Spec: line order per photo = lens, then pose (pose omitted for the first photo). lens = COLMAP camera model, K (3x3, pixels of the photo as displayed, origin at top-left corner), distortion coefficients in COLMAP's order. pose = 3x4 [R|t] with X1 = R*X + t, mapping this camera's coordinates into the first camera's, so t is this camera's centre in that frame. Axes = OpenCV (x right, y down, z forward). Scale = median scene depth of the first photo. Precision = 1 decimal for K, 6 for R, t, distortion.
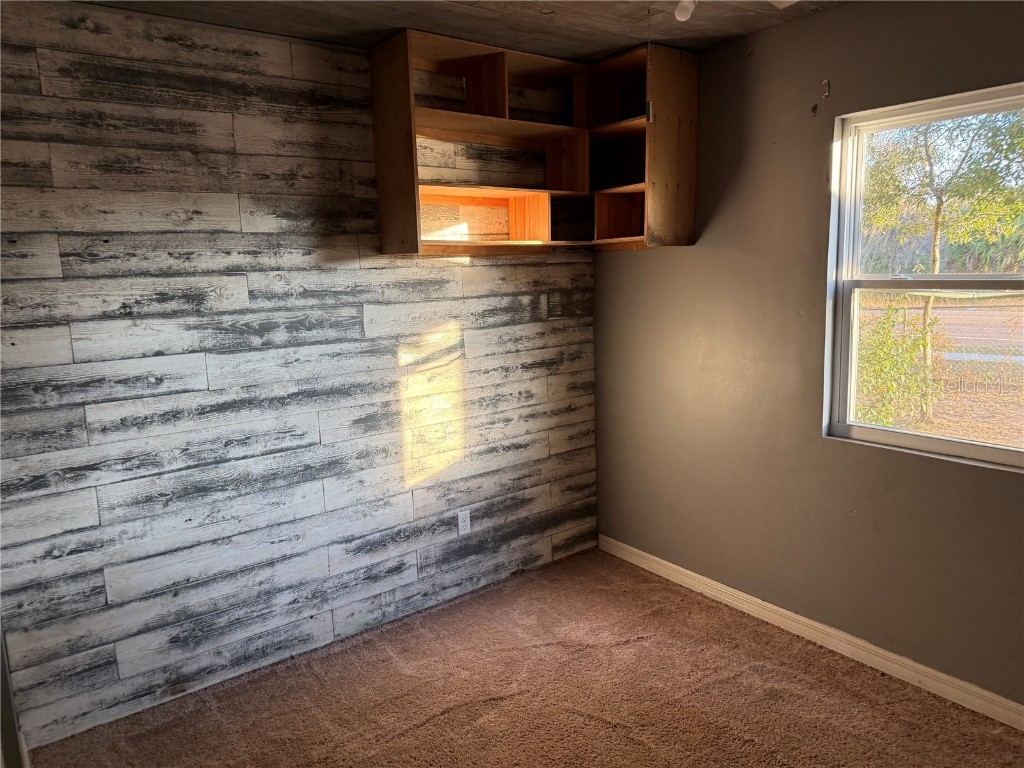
lens RADIAL K [[716.7, 0, 512.0], [0, 716.7, 384.0], [0, 0, 1]] dist [0.042915, -0.057706]
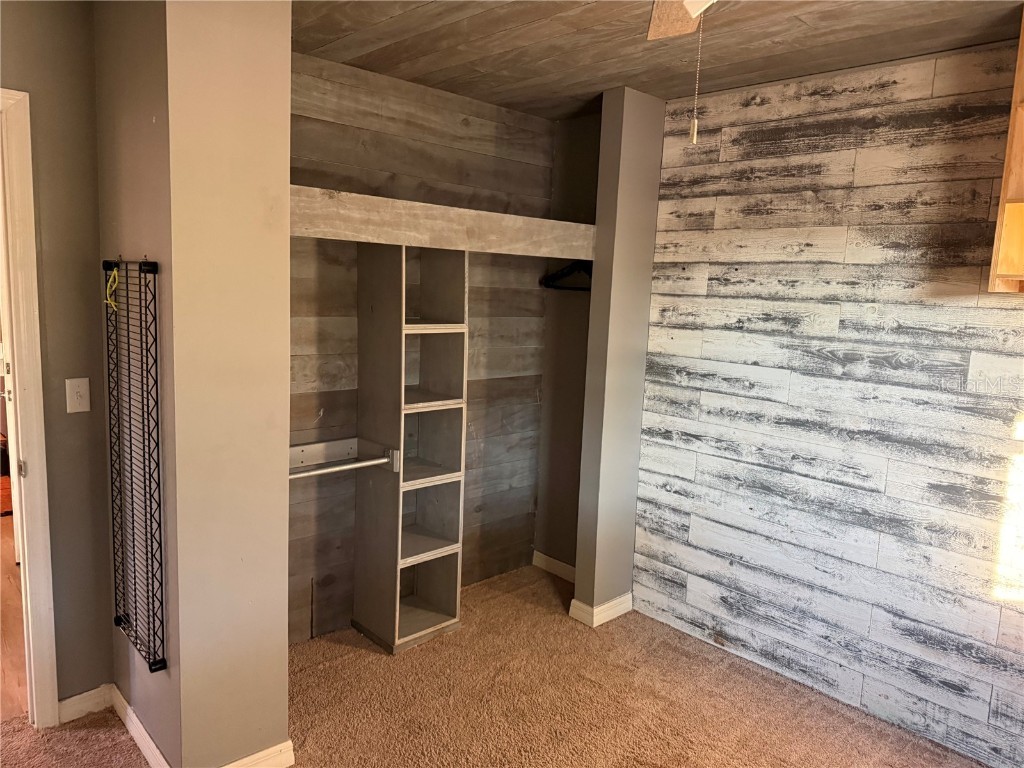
lens RADIAL K [[716.7, 0, 512.0], [0, 716.7, 384.0], [0, 0, 1]] dist [0.042915, -0.057706]
pose [[0.103991, 0.177263, -0.978654, 0.611947], [-0.206756, 0.966345, 0.153064, -0.103357], [0.972850, 0.186425, 0.137142, 0.430002]]
